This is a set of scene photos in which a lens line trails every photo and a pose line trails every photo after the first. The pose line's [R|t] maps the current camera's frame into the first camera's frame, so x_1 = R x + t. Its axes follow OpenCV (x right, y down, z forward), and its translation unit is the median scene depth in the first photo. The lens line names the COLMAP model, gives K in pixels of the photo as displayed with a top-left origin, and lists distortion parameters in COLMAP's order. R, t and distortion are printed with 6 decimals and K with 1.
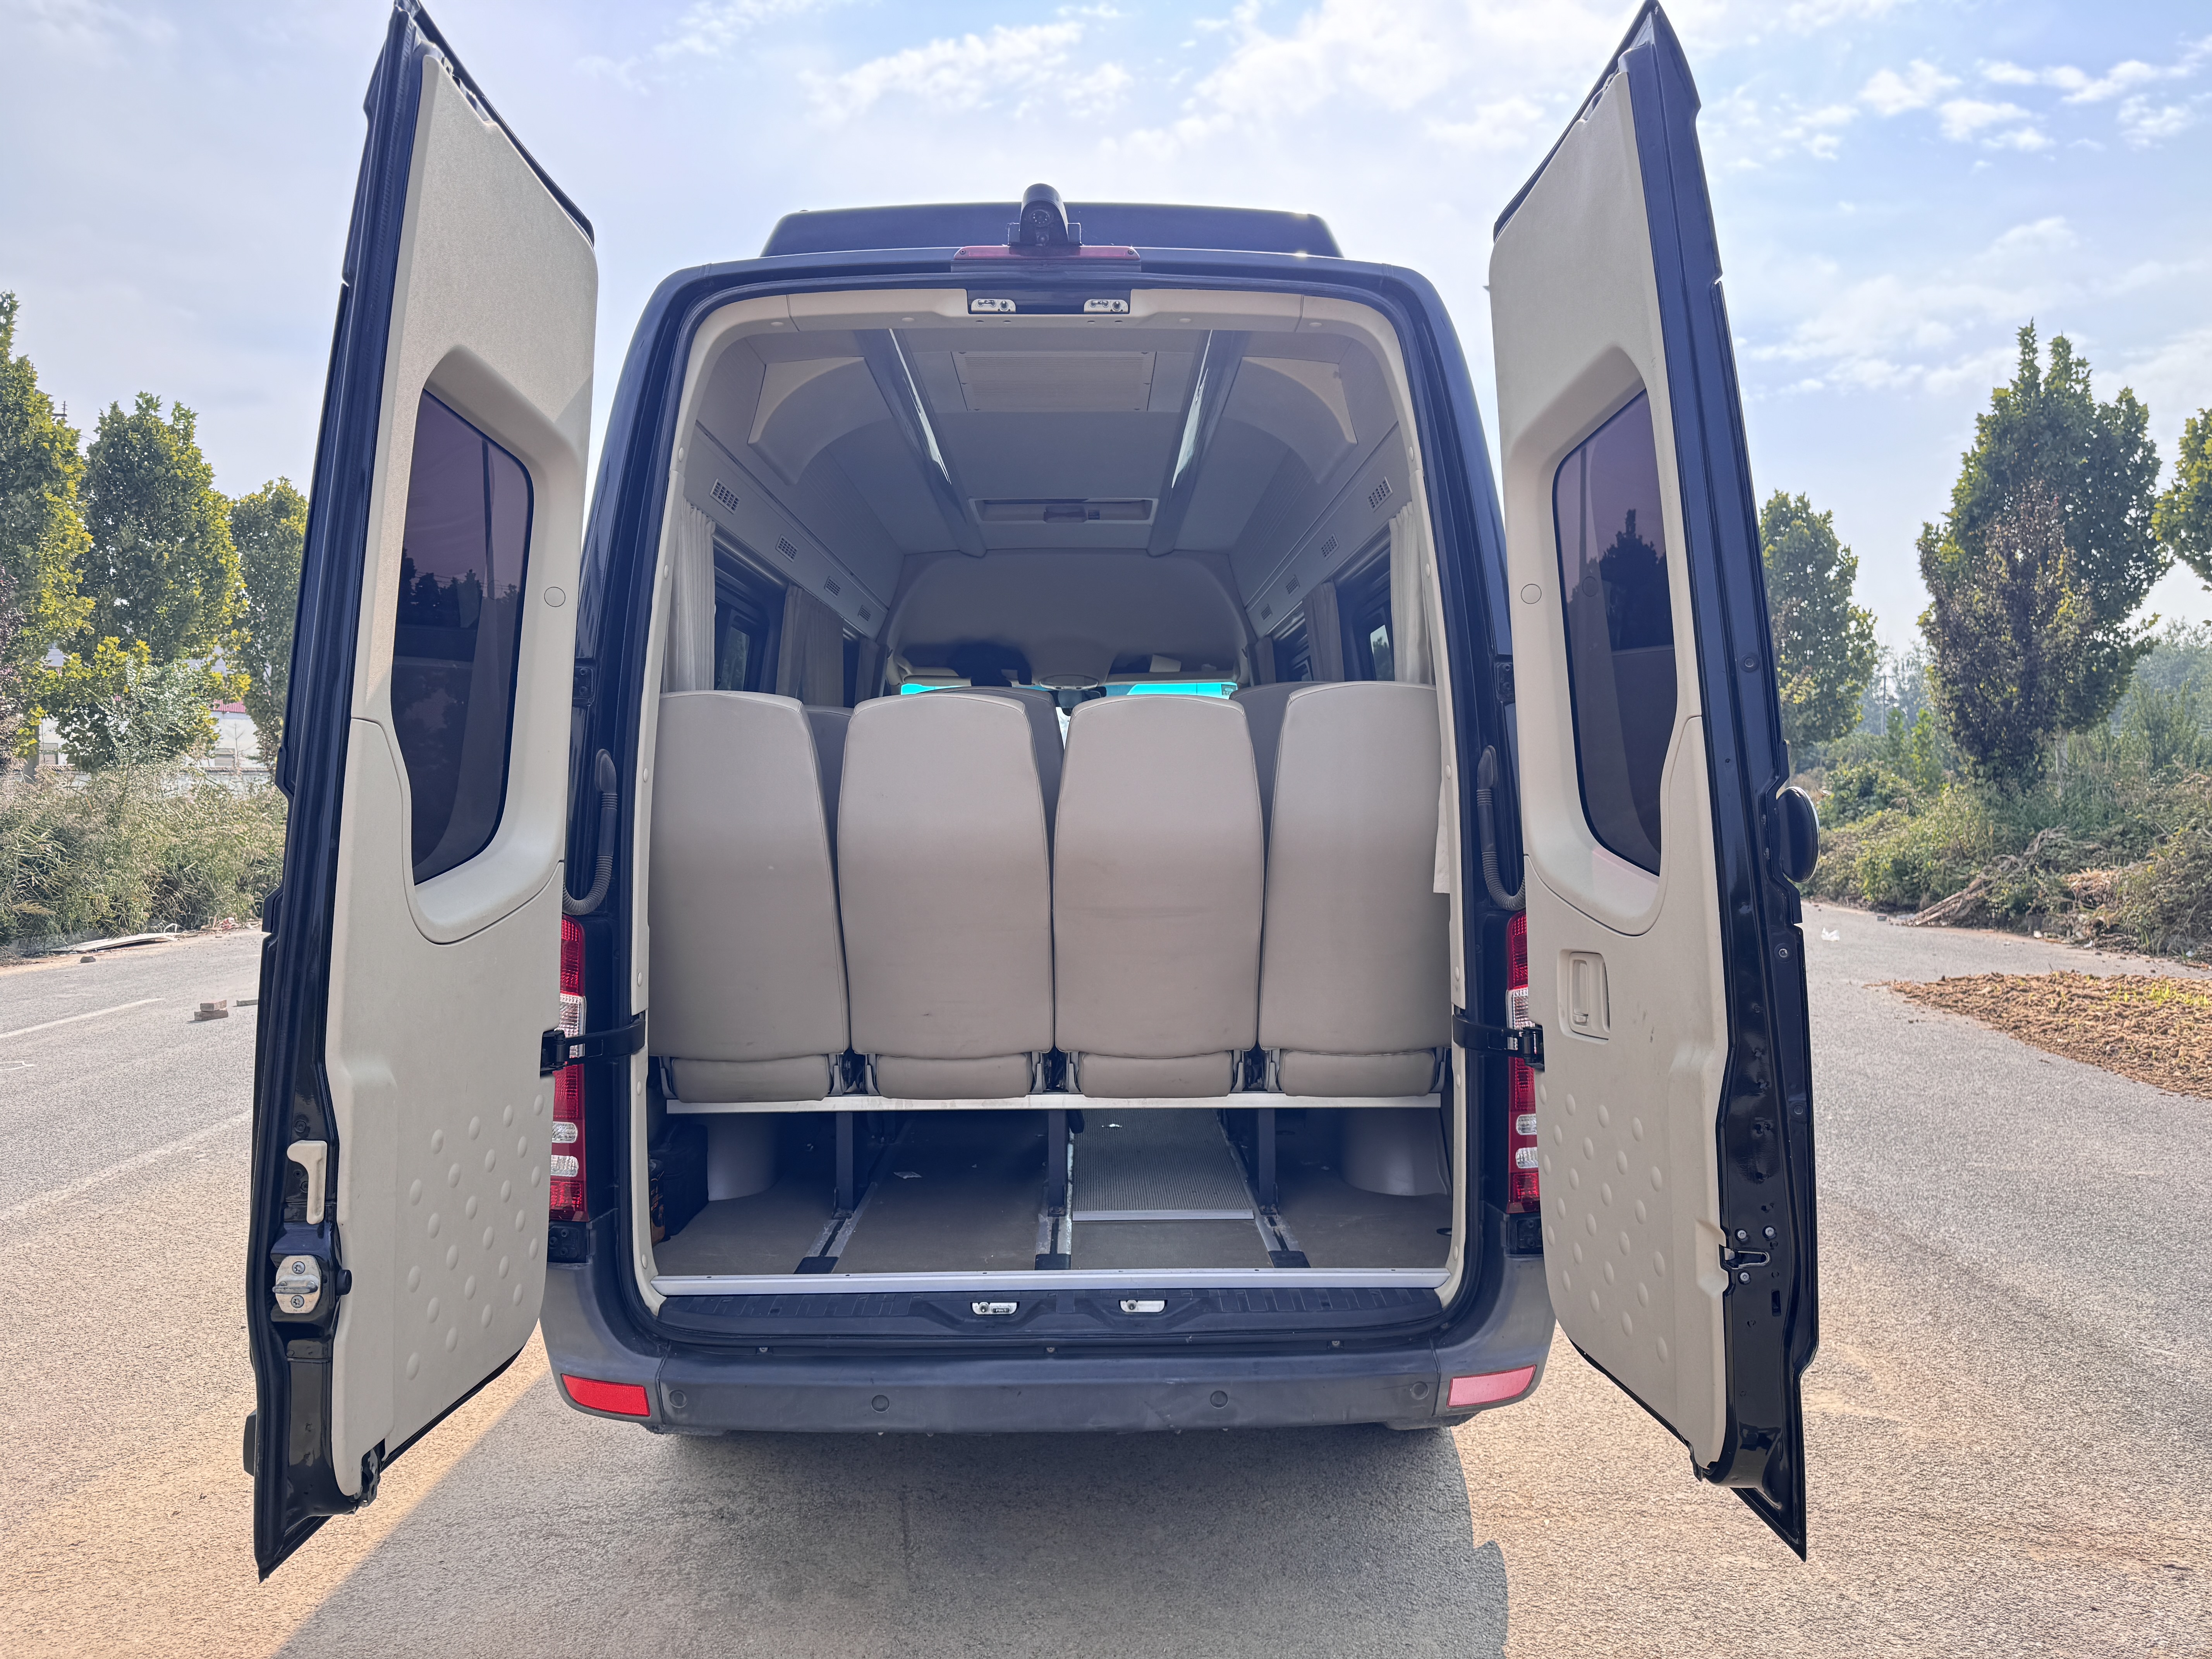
lens RADIAL K [[1565.6, 0, 1106.0], [0, 1565.6, 829.5], [0, 0, 1]] dist [0.141959, -0.144380]
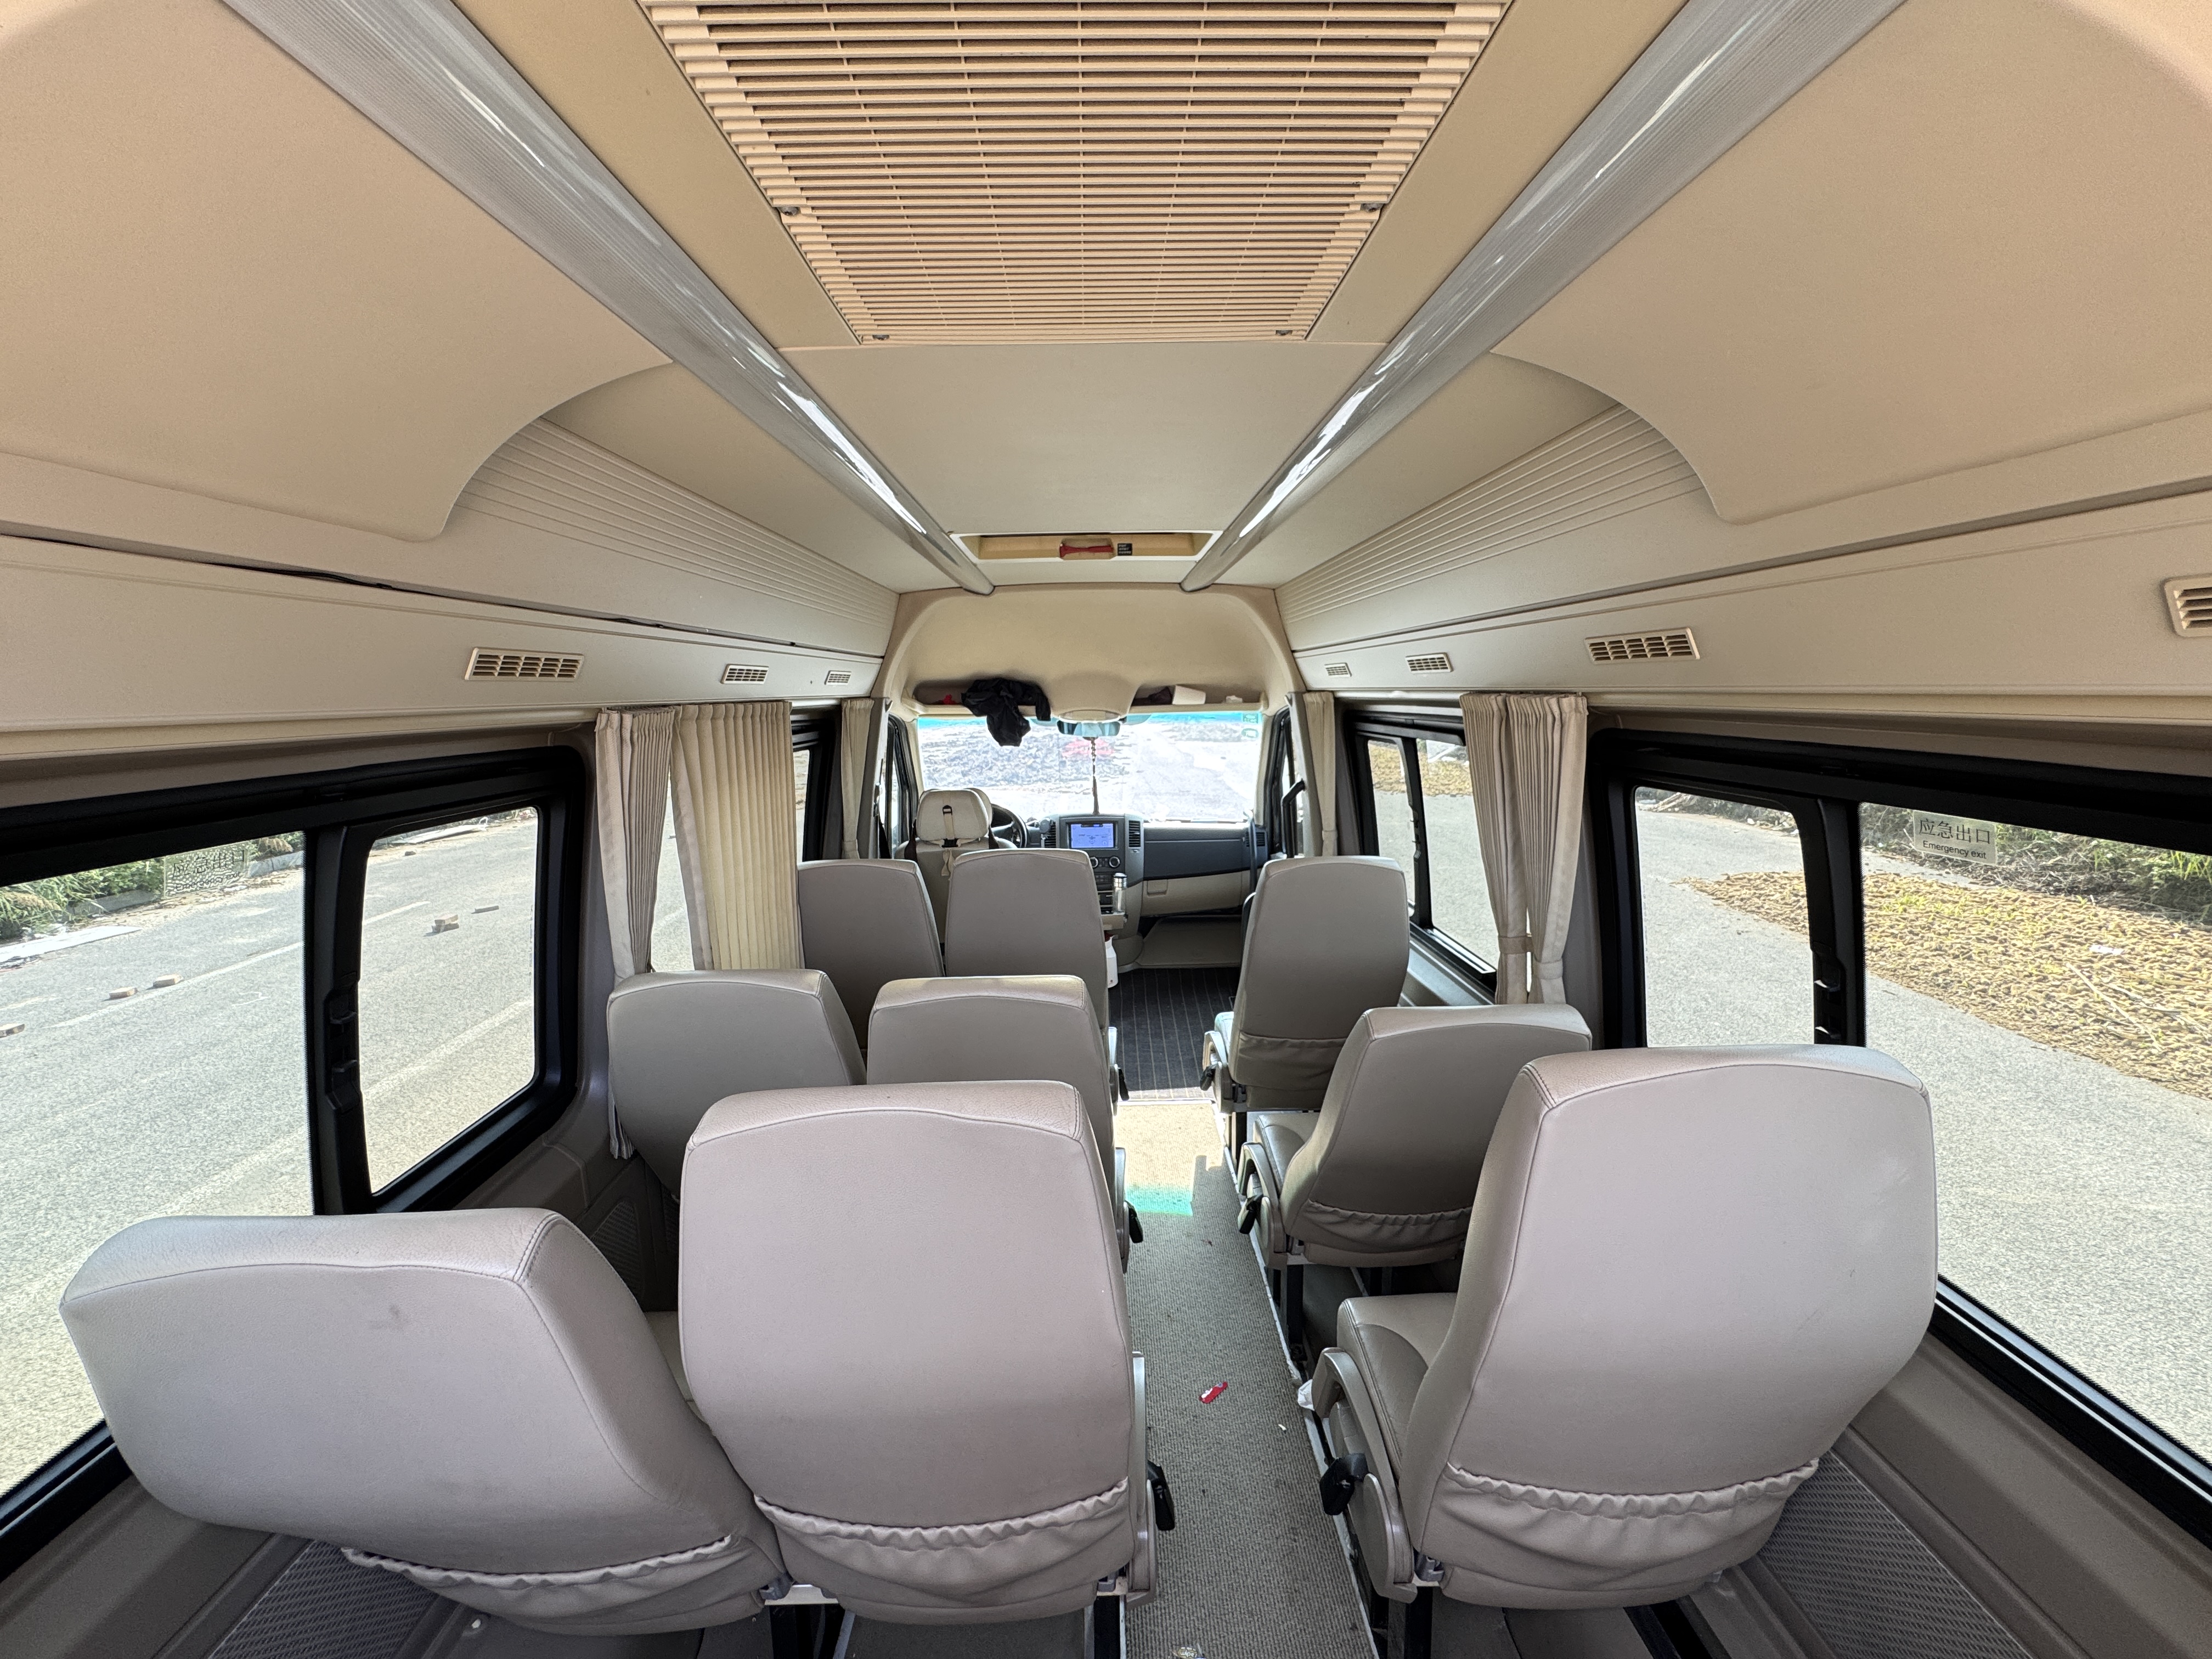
lens RADIAL K [[896.8, 0, 1097.9], [0, 896.8, 822.1], [0, 0, 1]] dist [-0.000185, 0.000087]
pose [[0.999955, -0.008030, -0.005029, -0.016369], [0.008617, 0.991424, 0.130403, -0.103509], [0.003938, -0.130441, 0.991448, 0.453991]]
